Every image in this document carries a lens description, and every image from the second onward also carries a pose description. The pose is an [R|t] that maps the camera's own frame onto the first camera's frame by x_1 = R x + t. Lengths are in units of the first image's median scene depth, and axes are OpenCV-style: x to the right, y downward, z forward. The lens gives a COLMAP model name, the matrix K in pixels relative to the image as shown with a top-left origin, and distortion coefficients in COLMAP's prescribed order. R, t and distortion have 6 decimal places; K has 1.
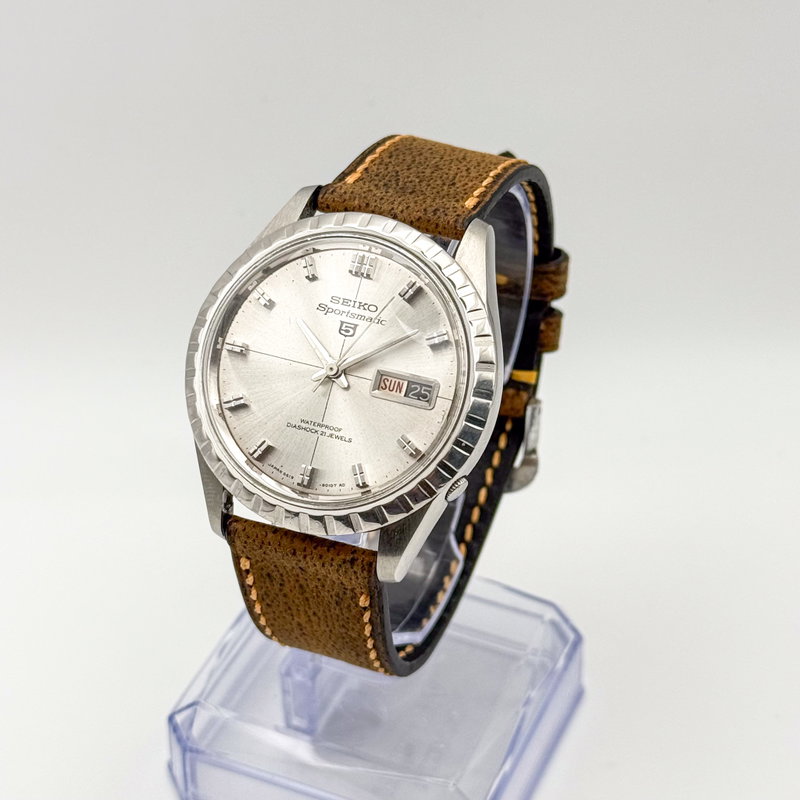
lens RADIAL K [[2000.8, 0, 395.9], [0, 2000.8, 398.6], [0, 0, 1]] dist [0.202565, 0.000000]
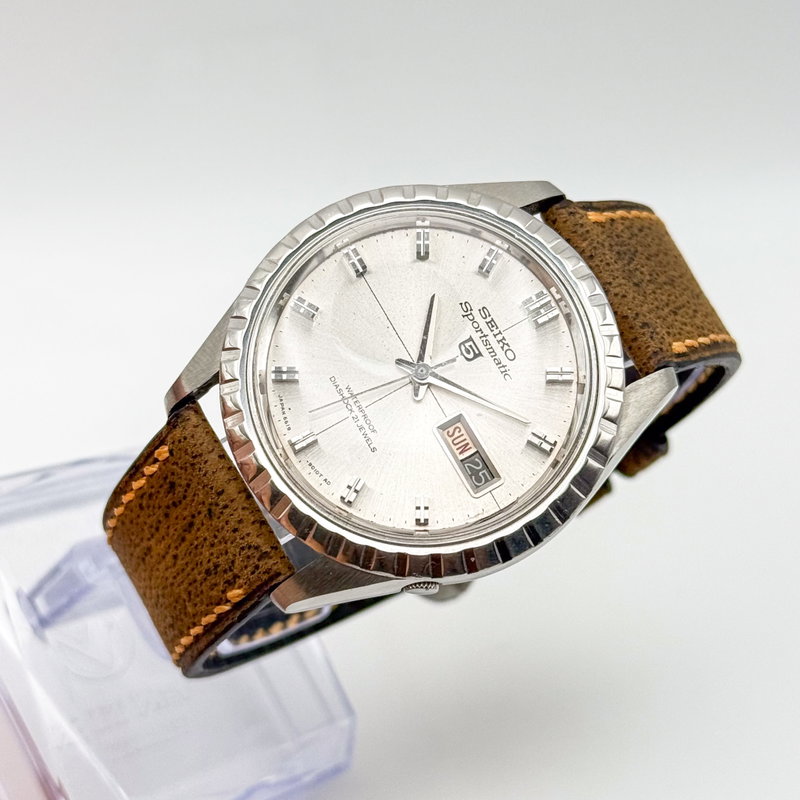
lens RADIAL K [[2000.8, 0, 404.4], [0, 2000.8, 407.1], [0, 0, 1]] dist [0.202565, 0.000000]
pose [[0.685800, 0.720212, 0.104750, -0.107285], [-0.722603, 0.690976, -0.019935, 0.015782], [-0.086737, -0.062021, 0.994299, 0.198825]]
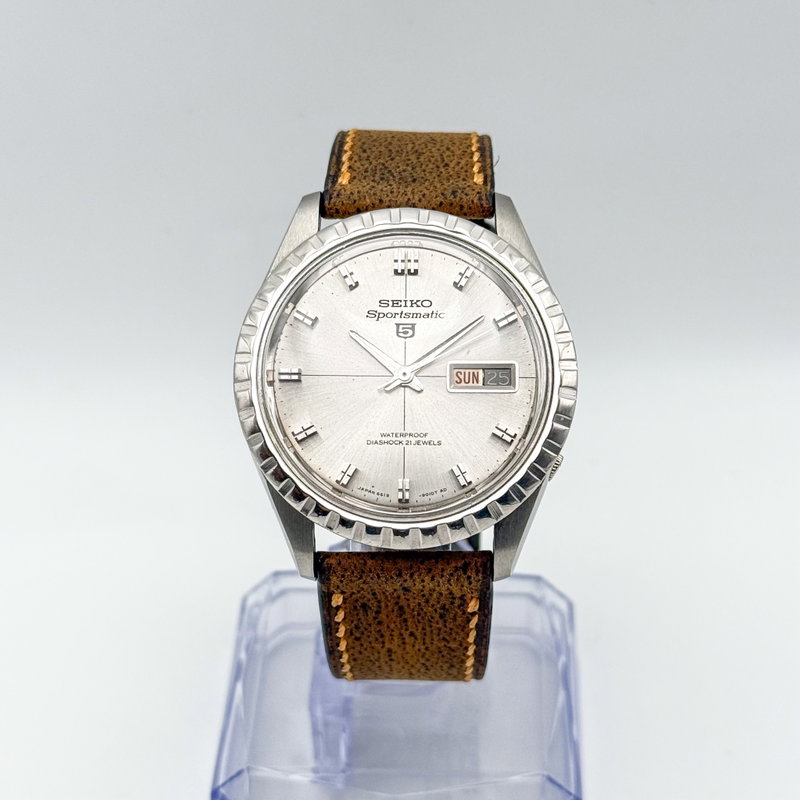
lens RADIAL K [[2000.8, 0, 404.8], [0, 2000.8, 397.0], [0, 0, 1]] dist [0.202565, 0.000000]
pose [[0.932274, -0.216476, 0.289834, -0.300429], [0.219561, 0.975345, 0.022246, -0.024549], [-0.287504, 0.042897, 0.956818, 0.089335]]
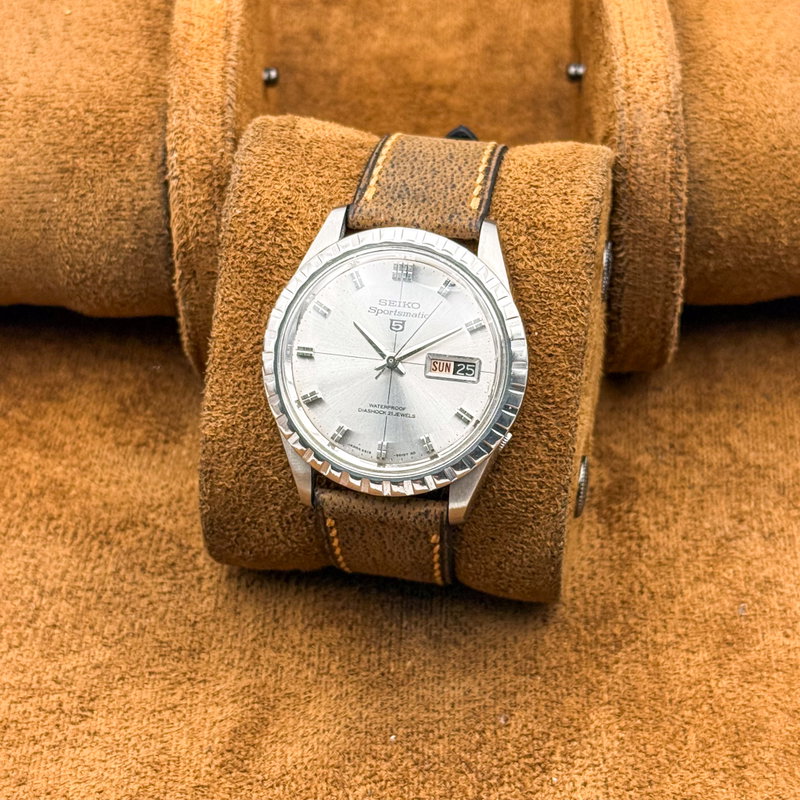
lens RADIAL K [[2000.8, 0, 397.1], [0, 2000.8, 394.1], [0, 0, 1]] dist [0.202565, 0.000000]
pose [[0.978146, -0.151307, 0.142607, -0.199606], [0.133617, 0.982937, 0.126420, -0.144265], [-0.159302, -0.104603, 0.981673, -0.193782]]
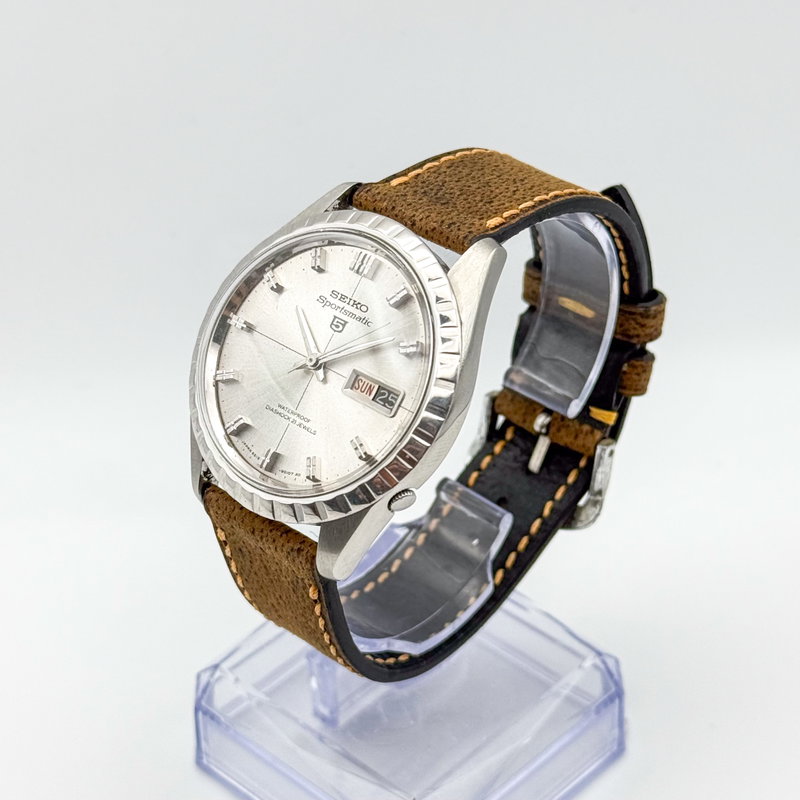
lens RADIAL K [[2000.8, 0, 395.6], [0, 2000.8, 399.6], [0, 0, 1]] dist [0.202565, 0.000000]
pose [[0.938634, 0.182947, -0.292397, 0.298865], [-0.185654, 0.982437, 0.018715, -0.021371], [0.290686, 0.036718, 0.956114, 0.042931]]
